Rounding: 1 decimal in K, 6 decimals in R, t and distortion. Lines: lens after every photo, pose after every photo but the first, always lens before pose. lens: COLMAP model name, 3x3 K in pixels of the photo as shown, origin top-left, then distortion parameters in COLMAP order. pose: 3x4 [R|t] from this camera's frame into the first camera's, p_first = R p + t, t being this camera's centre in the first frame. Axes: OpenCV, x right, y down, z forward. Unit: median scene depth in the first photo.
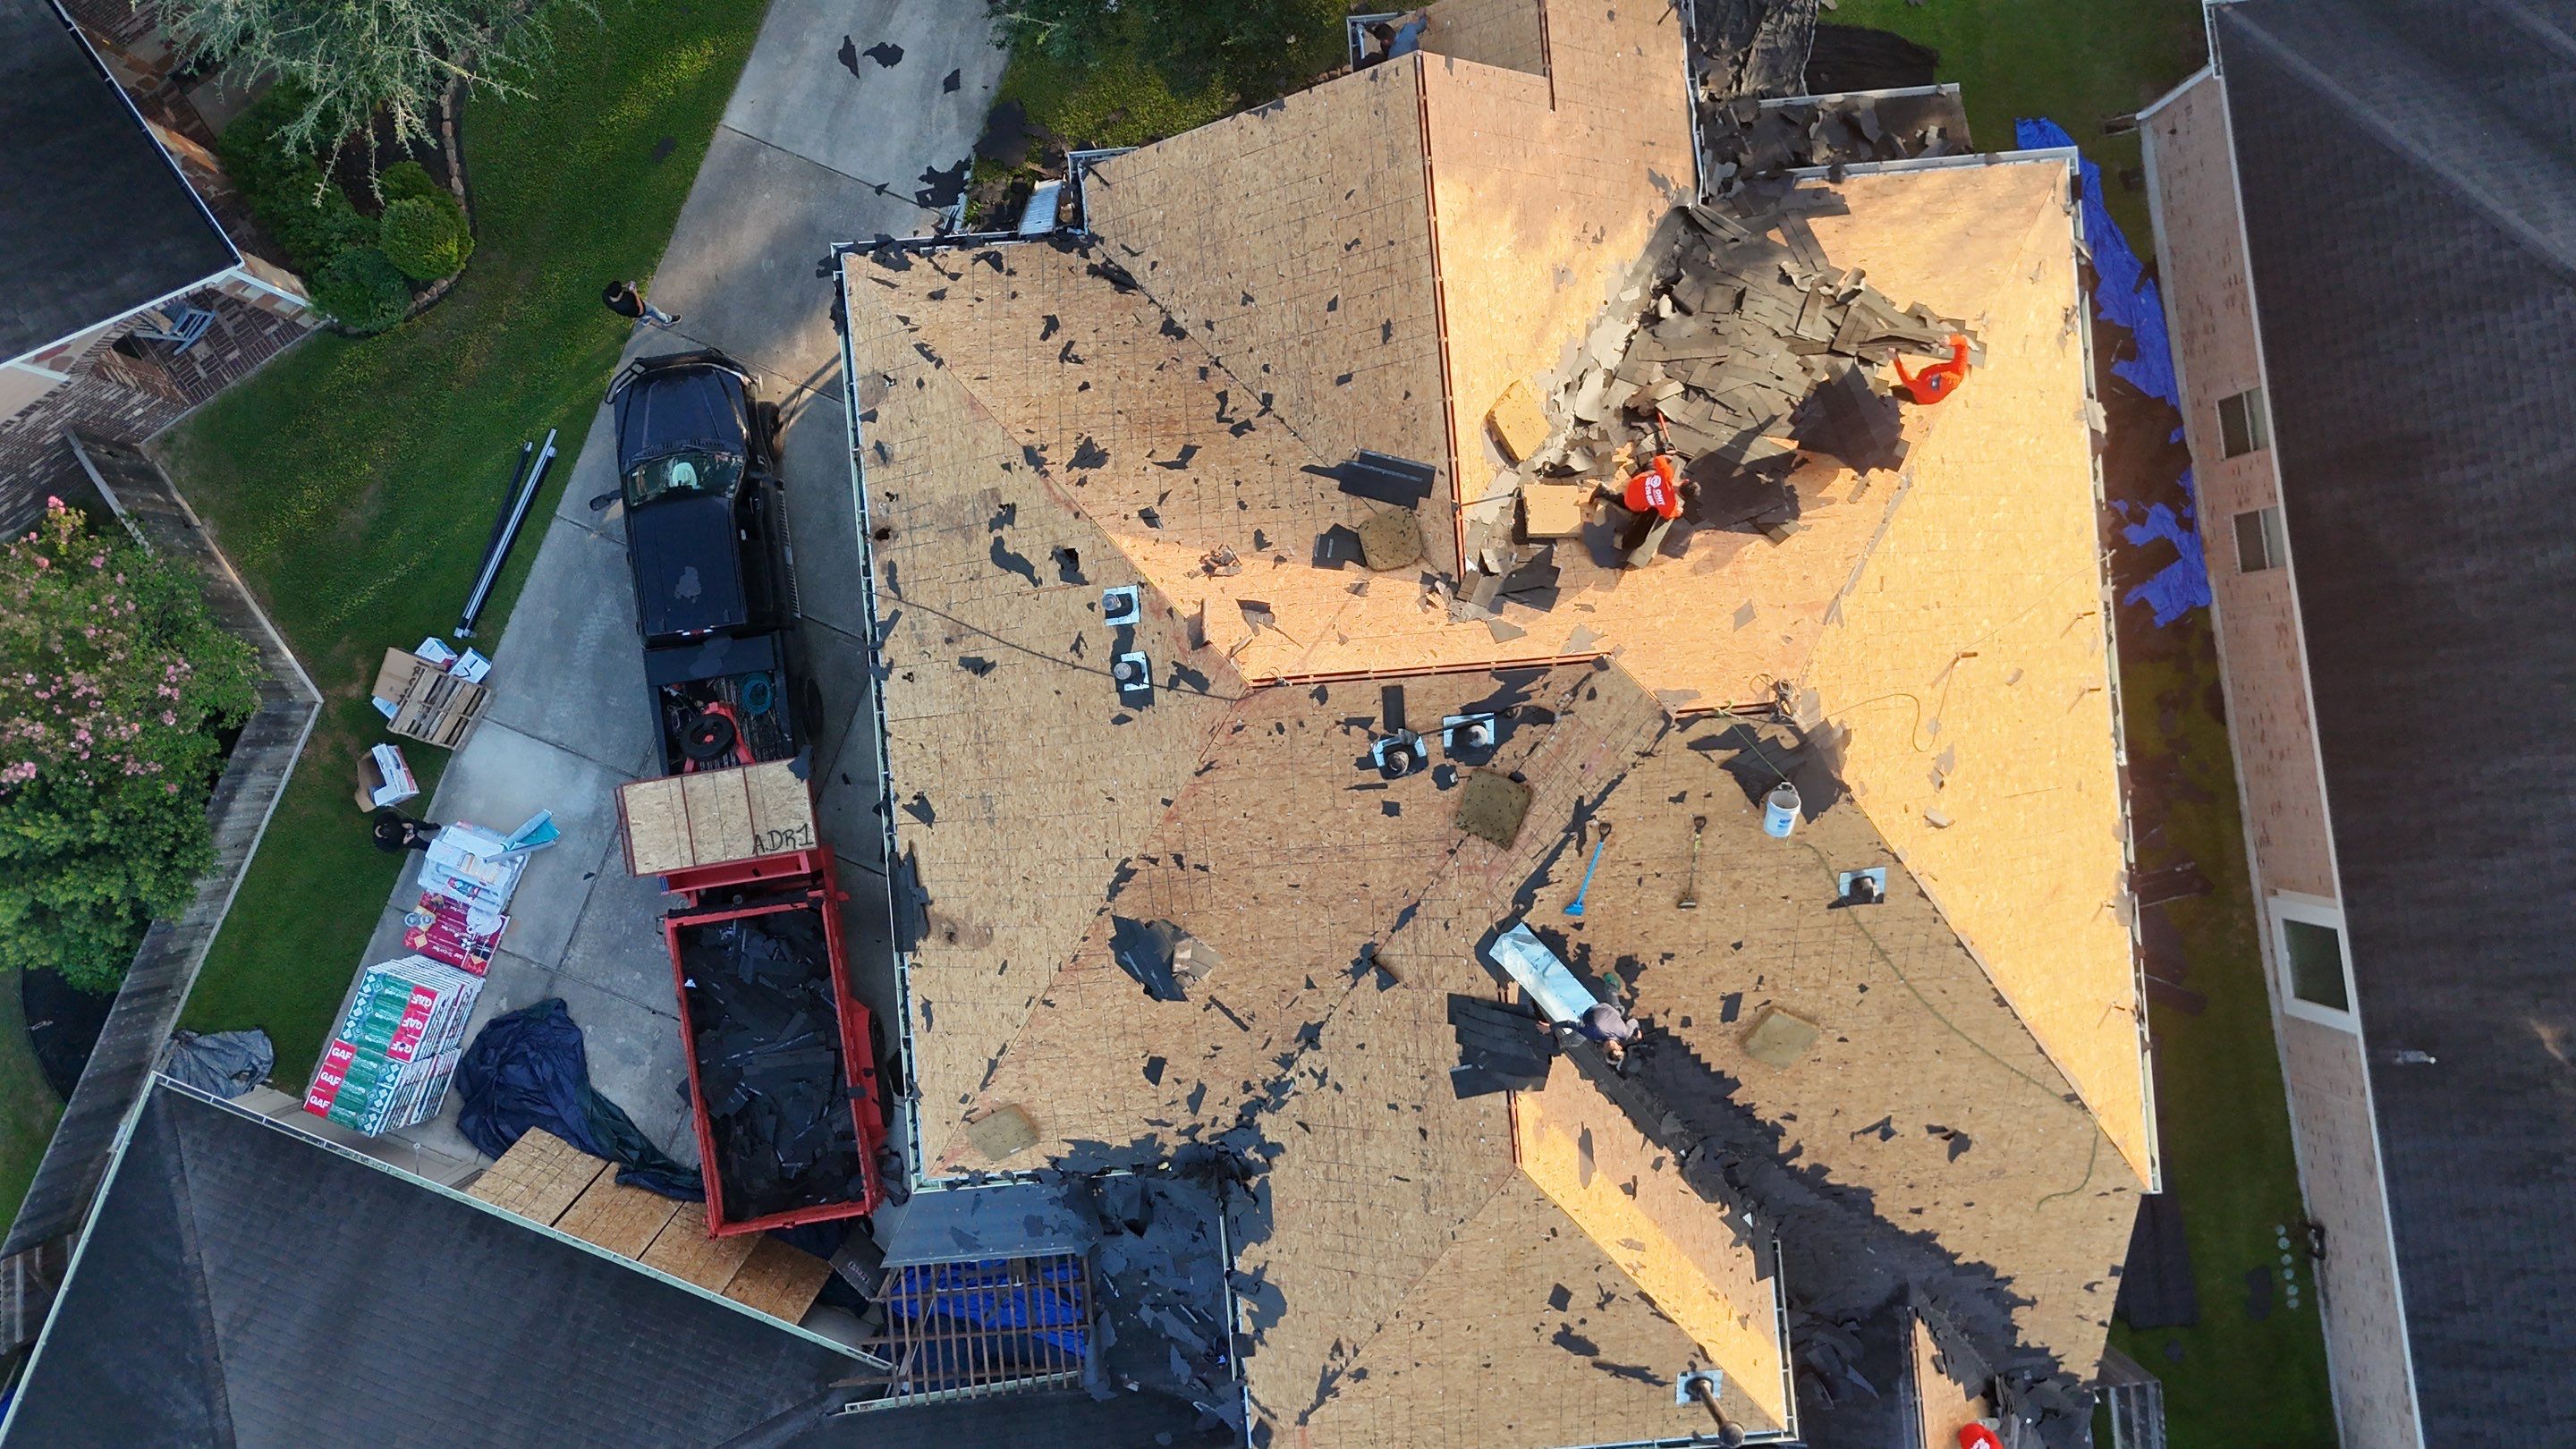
lens RADIAL K [[1930.1, 0, 1285.2], [0, 1930.1, 728.9], [0, 0, 1]] dist [0.042410, -0.009289]
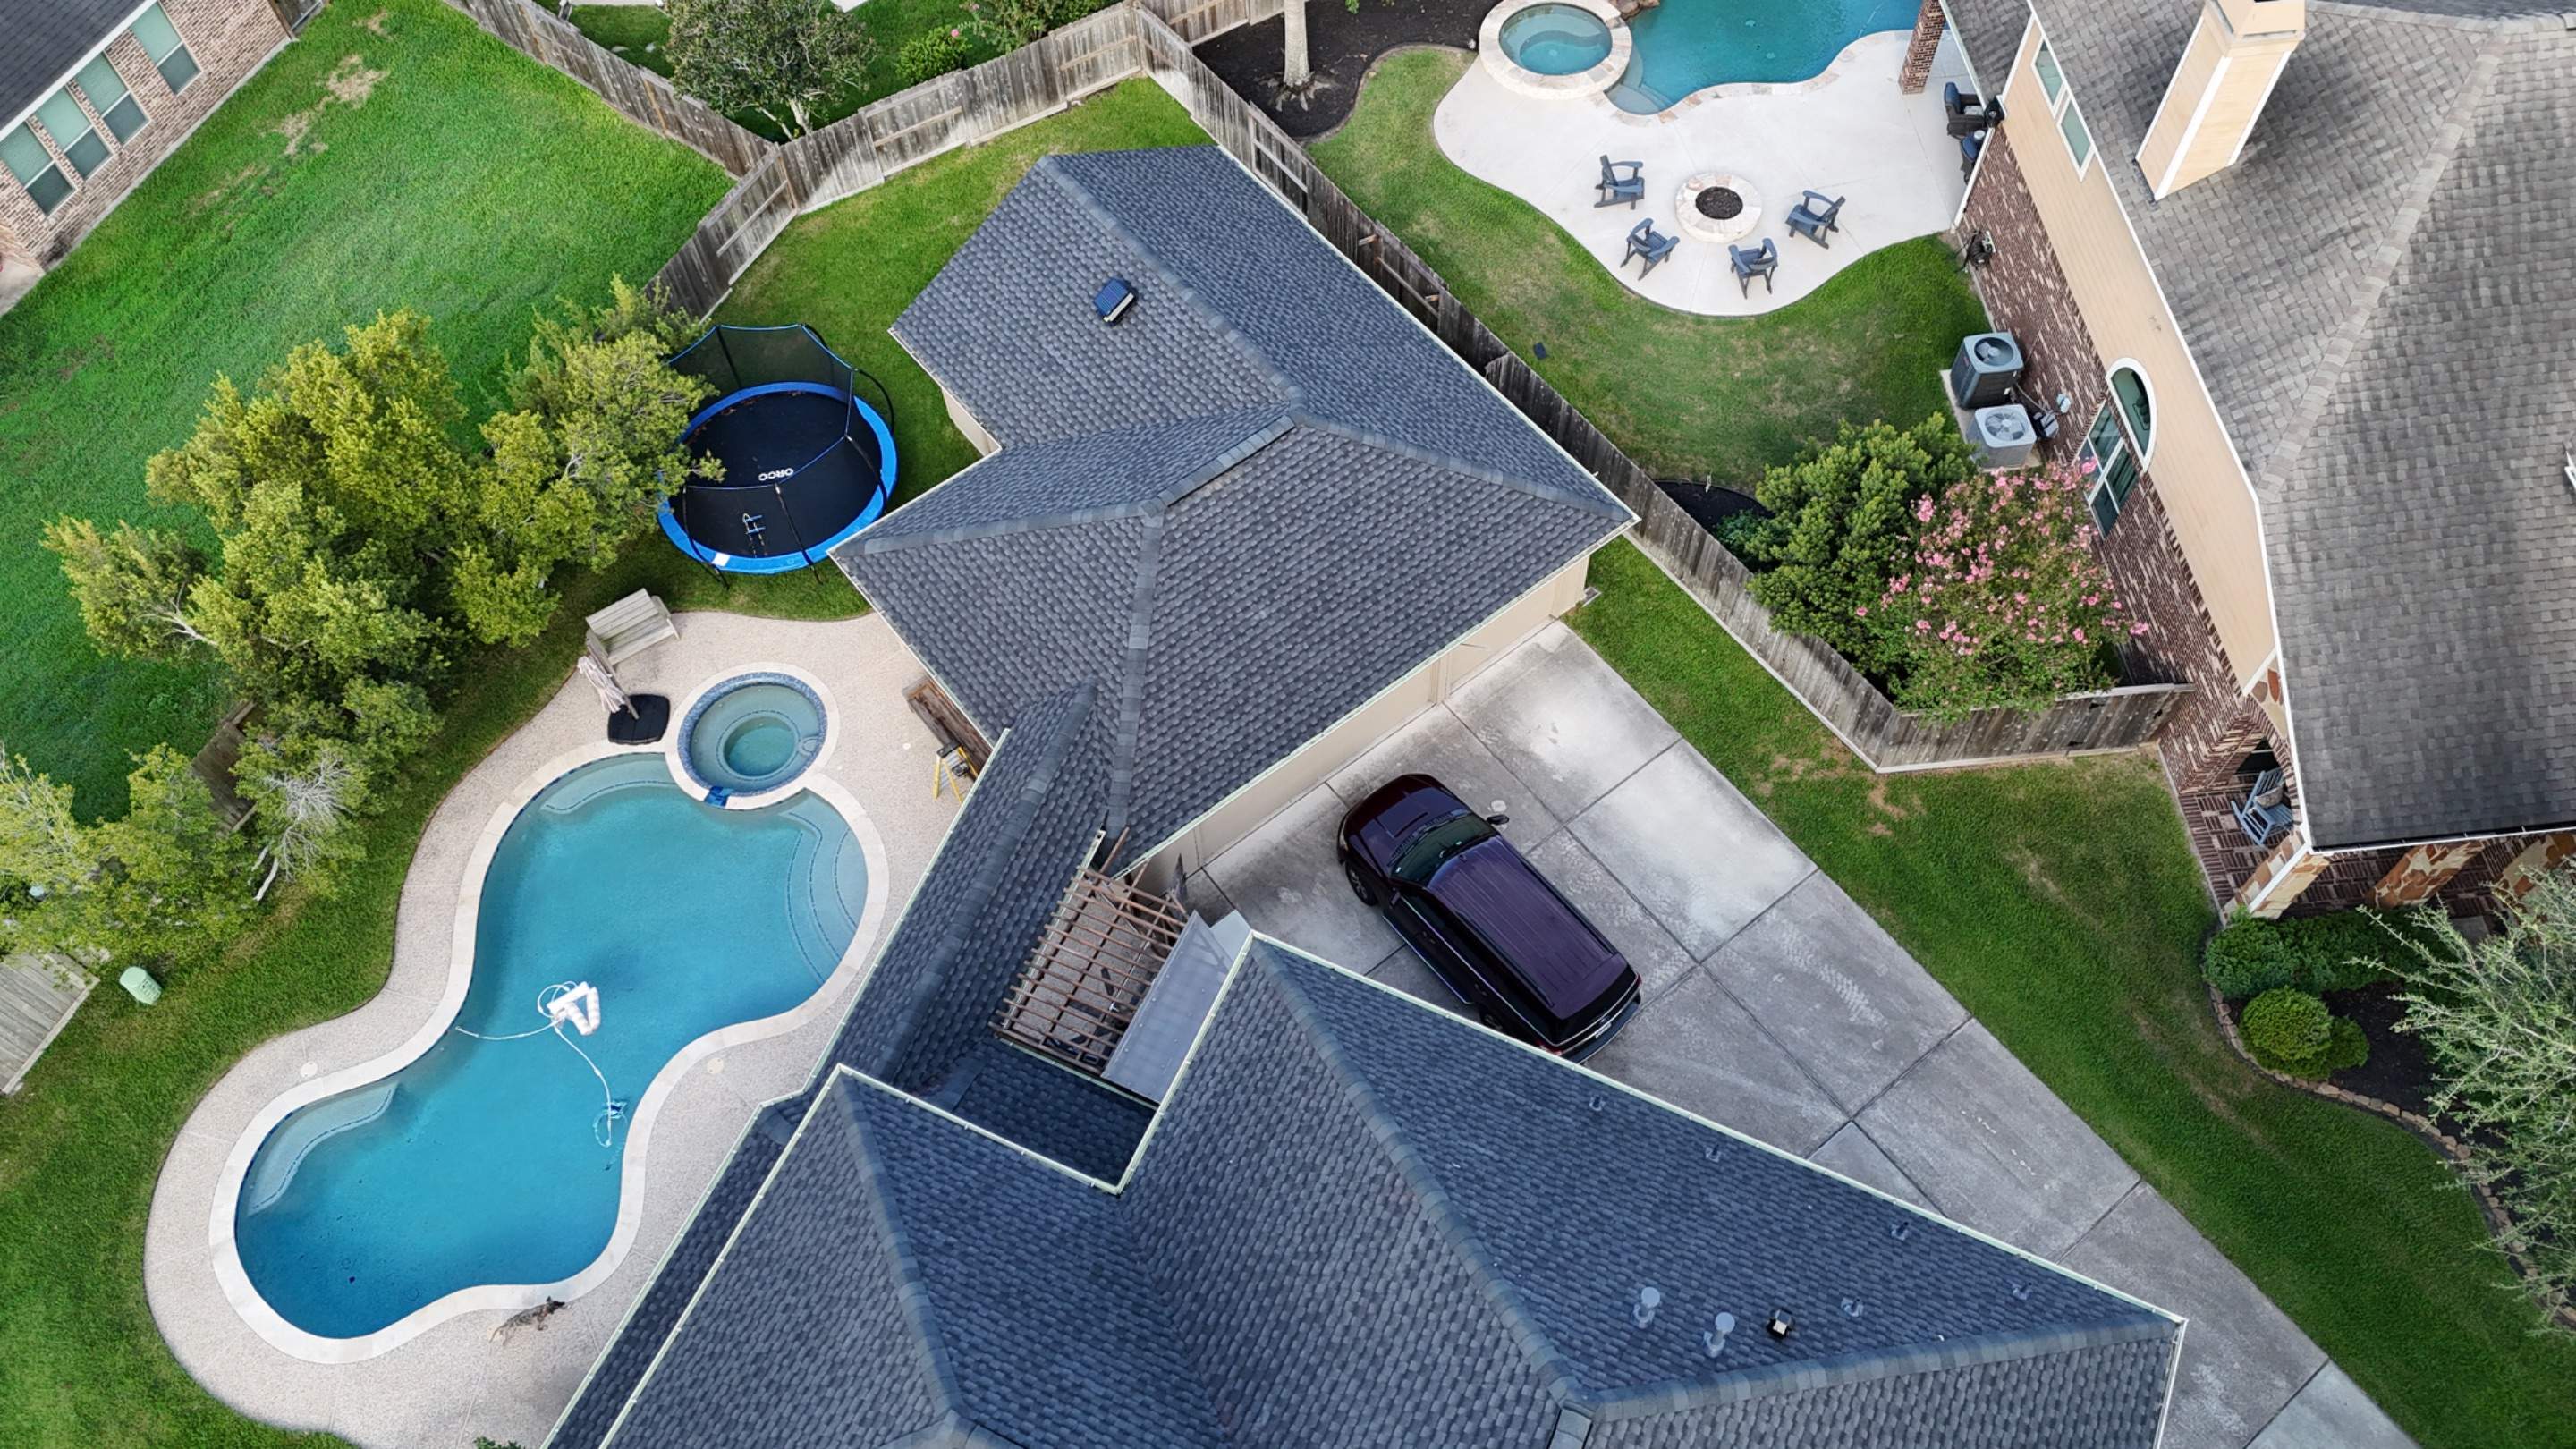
lens RADIAL K [[1896.0, 0, 1292.0], [0, 1896.0, 740.4], [0, 0, 1]] dist [0.063046, -0.030772]
pose [[-0.493694, 0.748903, -0.442054, 0.151183], [-0.869267, -0.410177, 0.275914, -0.018518], [0.025312, 0.520480, 0.853499, 0.057975]]
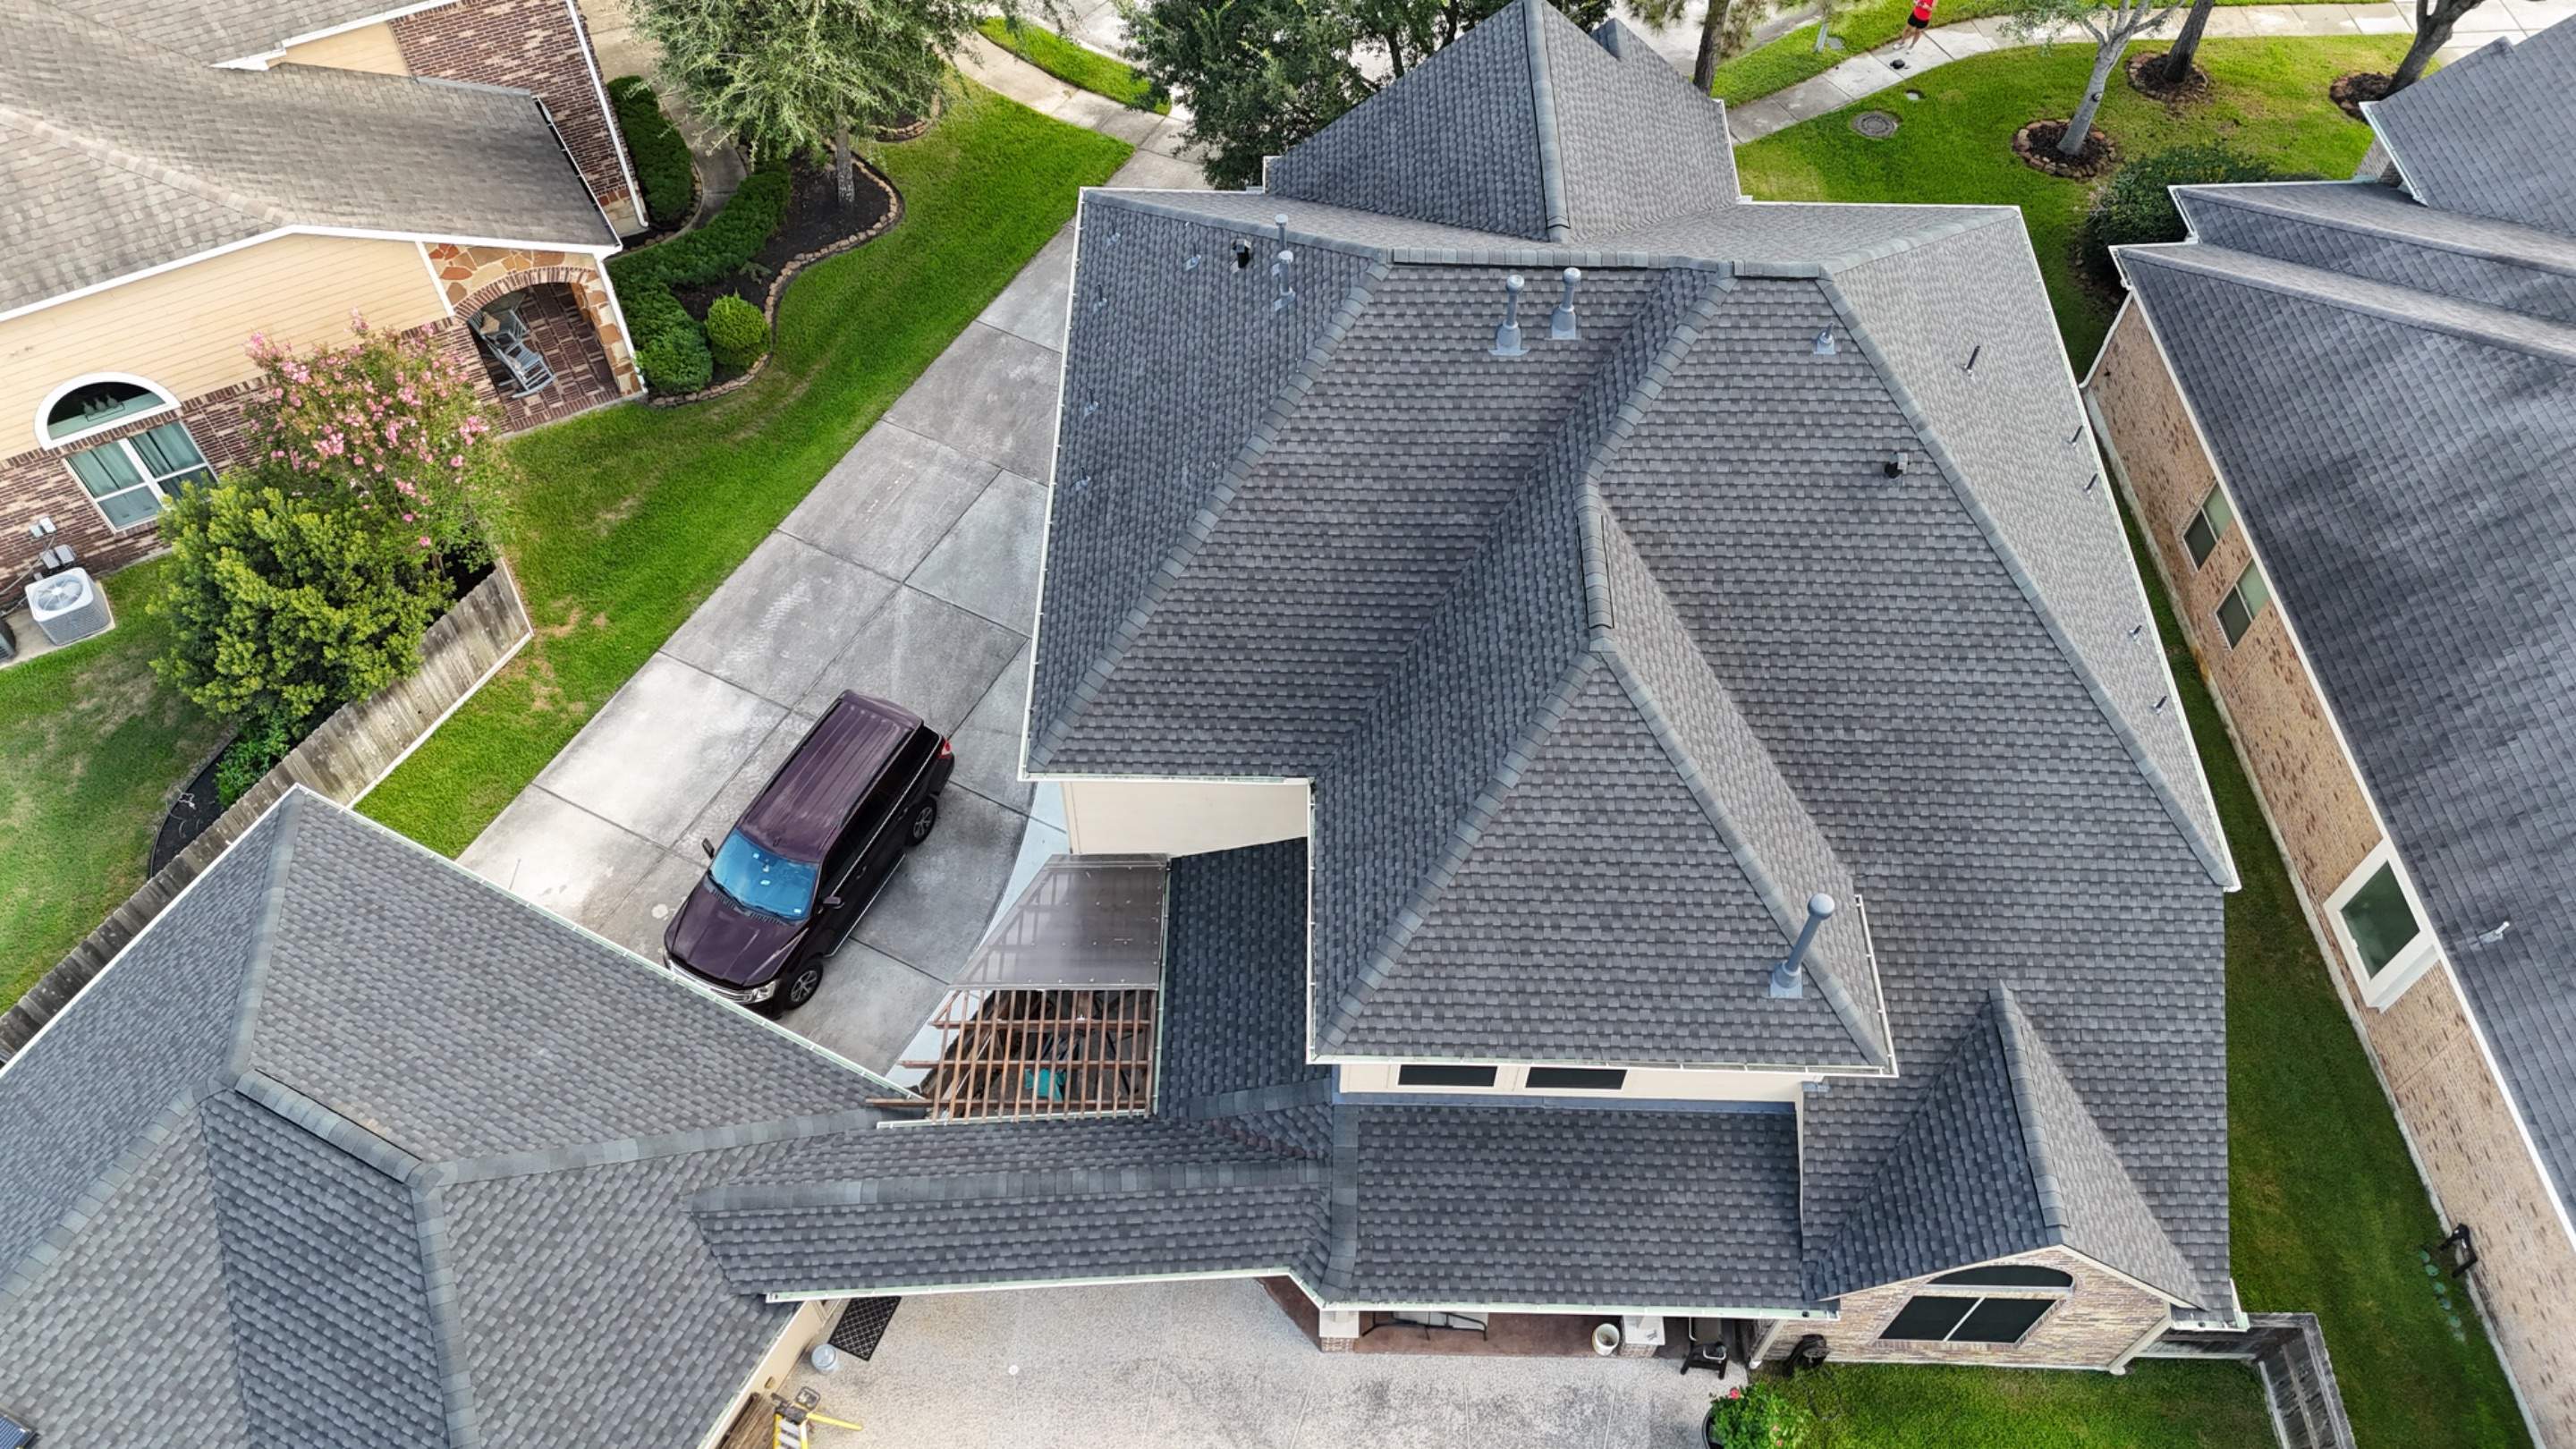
lens RADIAL K [[1896.0, 0, 1289.4], [0, 1896.0, 715.0], [0, 0, 1]] dist [0.063046, -0.030772]
pose [[0.995672, 0.082268, -0.043226, -0.004737], [-0.091994, 0.806550, -0.583965, 0.690715], [-0.013177, 0.585414, 0.810627, 0.129987]]
